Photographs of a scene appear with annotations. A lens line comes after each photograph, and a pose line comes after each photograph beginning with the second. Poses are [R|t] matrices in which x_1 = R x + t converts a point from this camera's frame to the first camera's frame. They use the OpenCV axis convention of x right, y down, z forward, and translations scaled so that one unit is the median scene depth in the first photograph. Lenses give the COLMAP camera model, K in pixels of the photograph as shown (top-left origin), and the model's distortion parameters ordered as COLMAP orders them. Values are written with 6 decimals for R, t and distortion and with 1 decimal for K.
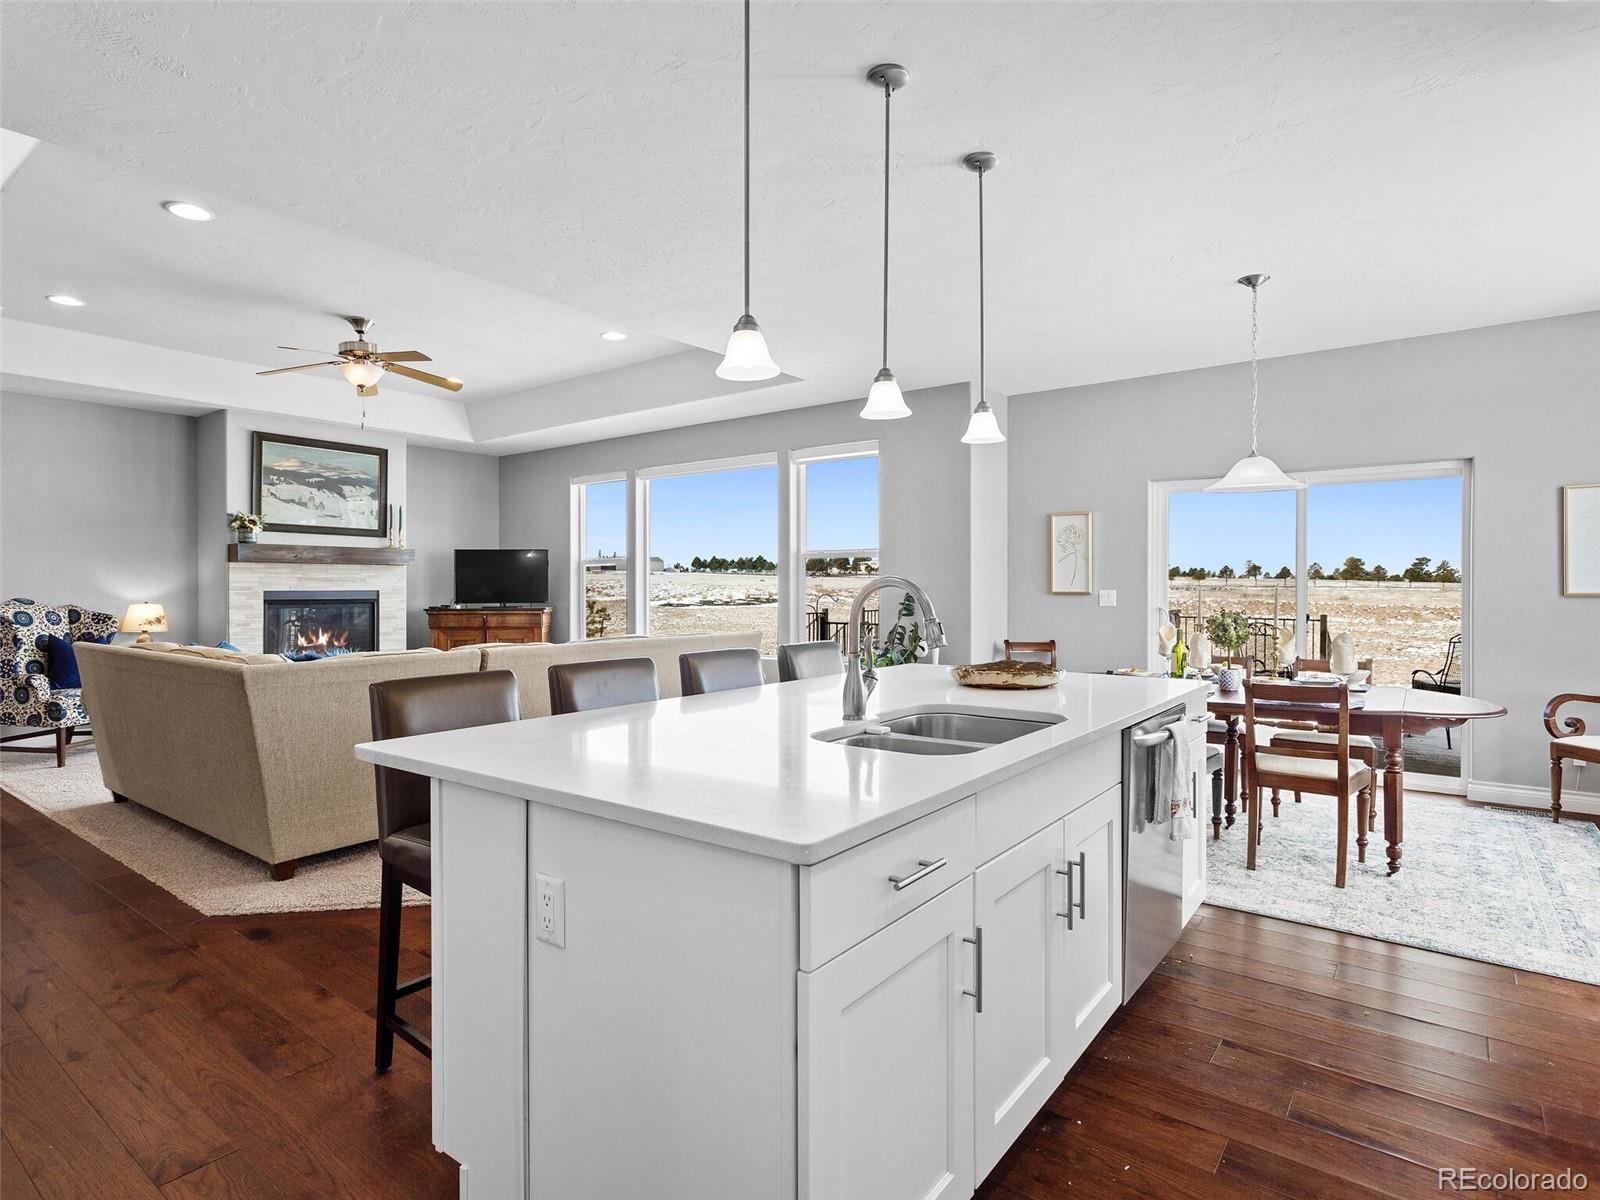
lens RADIAL K [[861.1, 0, 805.3], [0, 861.1, 594.4], [0, 0, 1]] dist [0.000128, 0.007913]
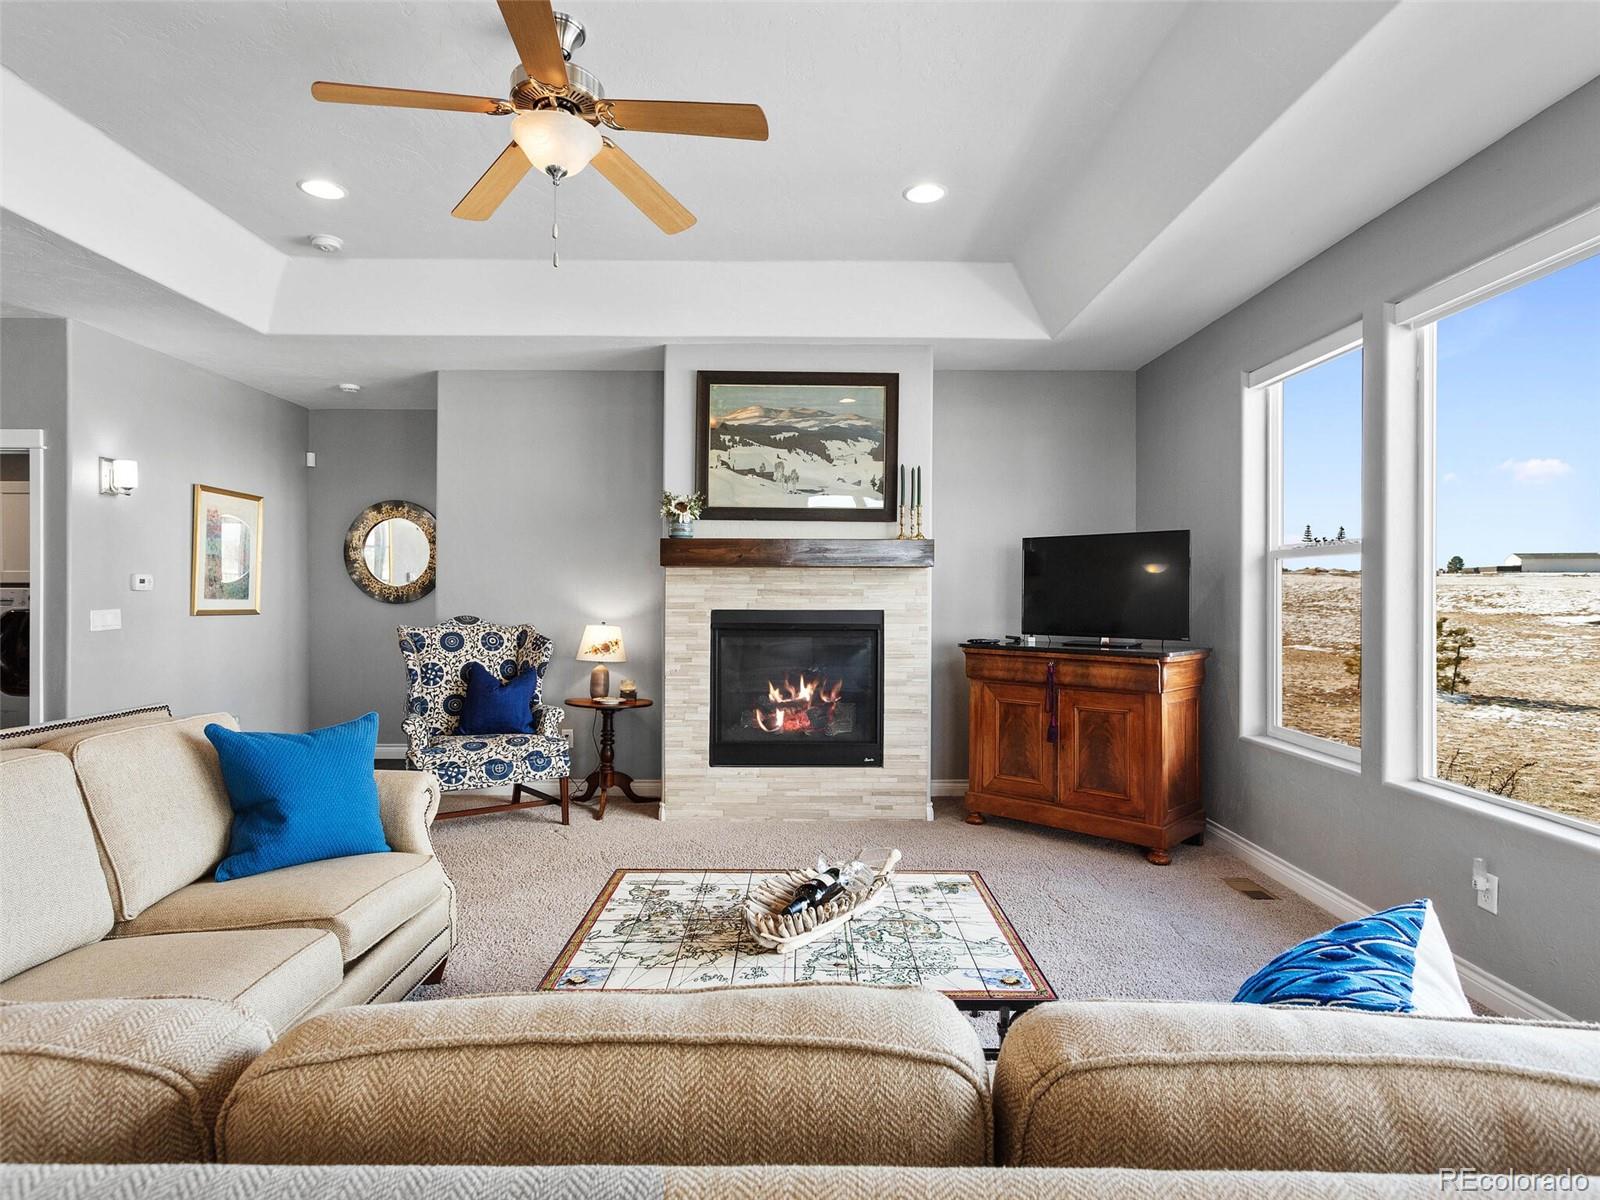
lens RADIAL K [[861.1, 0, 800.4], [0, 861.1, 592.9], [0, 0, 1]] dist [0.000128, 0.007913]
pose [[0.612117, 0.005547, -0.790748, -0.057312], [-0.011822, 0.999928, -0.002137, -0.015408], [0.790679, 0.010657, 0.612138, 0.606094]]
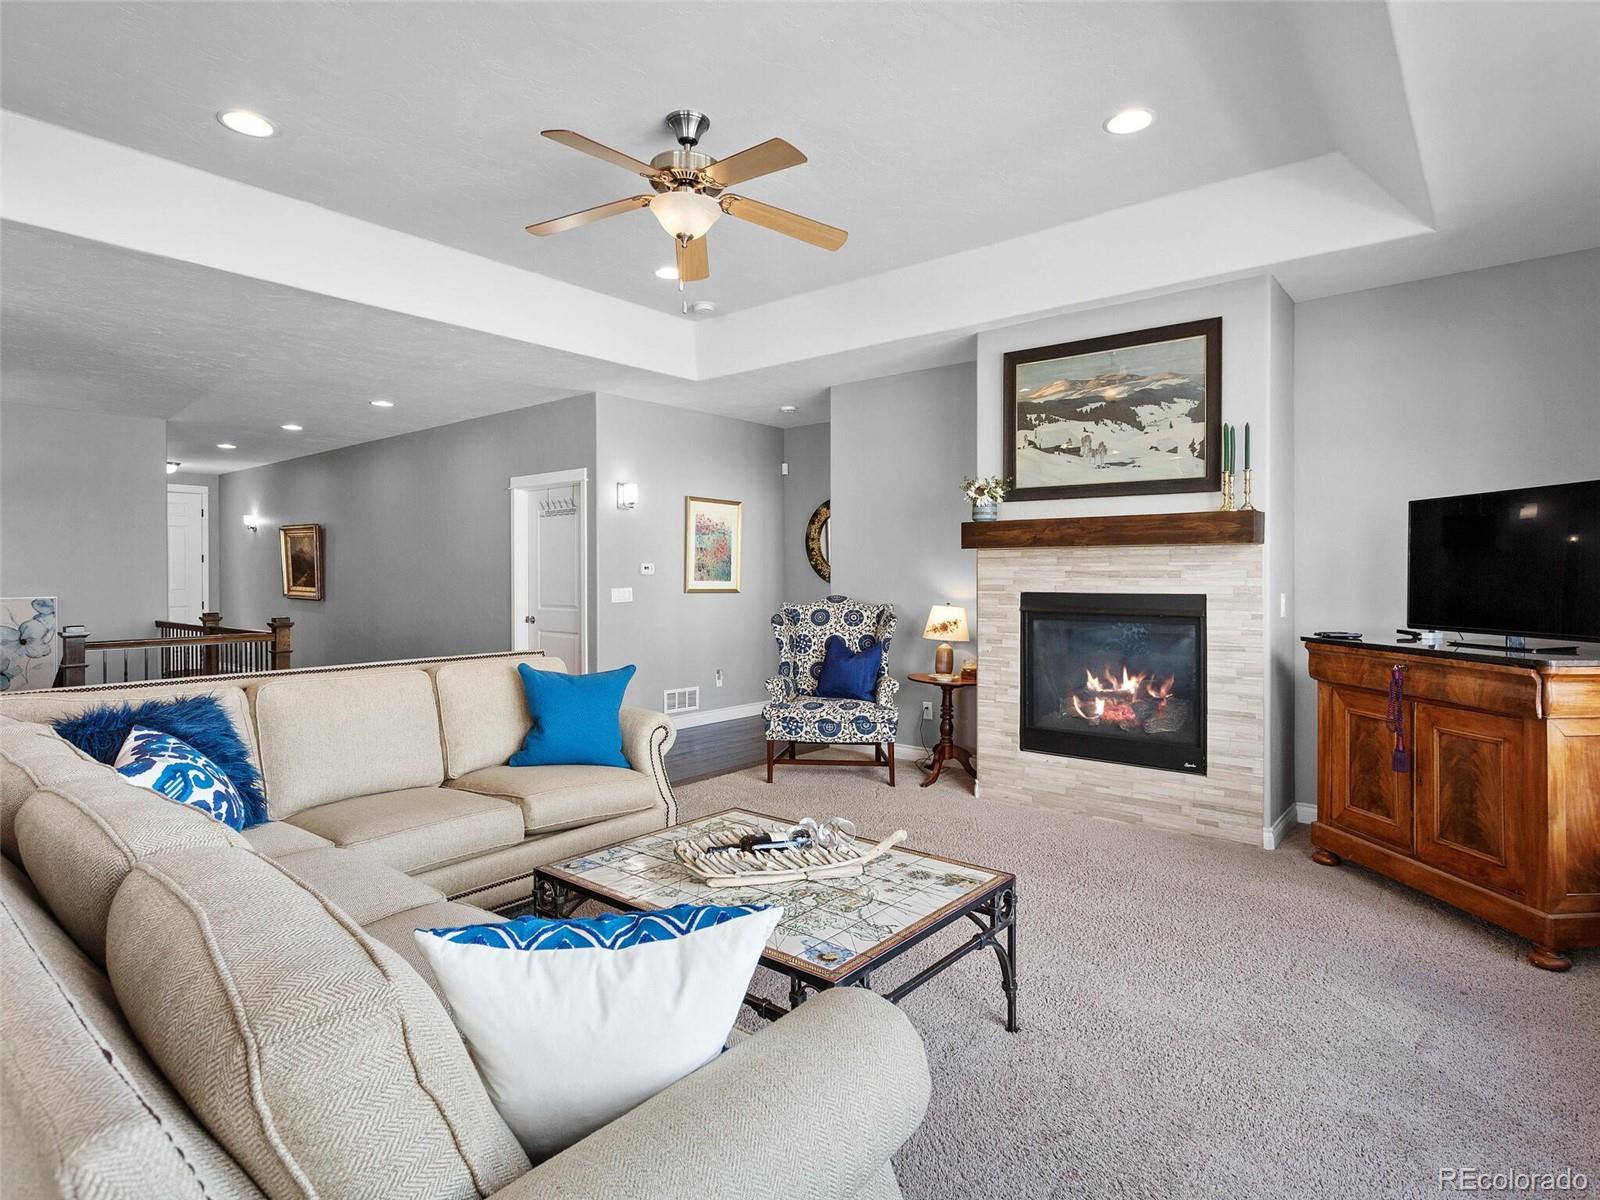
lens RADIAL K [[861.1, 0, 803.9], [0, 861.1, 578.1], [0, 0, 1]] dist [0.000128, 0.007913]
pose [[-0.028511, 0.007730, -0.999564, 0.031767], [-0.007194, 0.999943, 0.007938, -0.017568], [0.999568, 0.007417, -0.028453, 0.798642]]
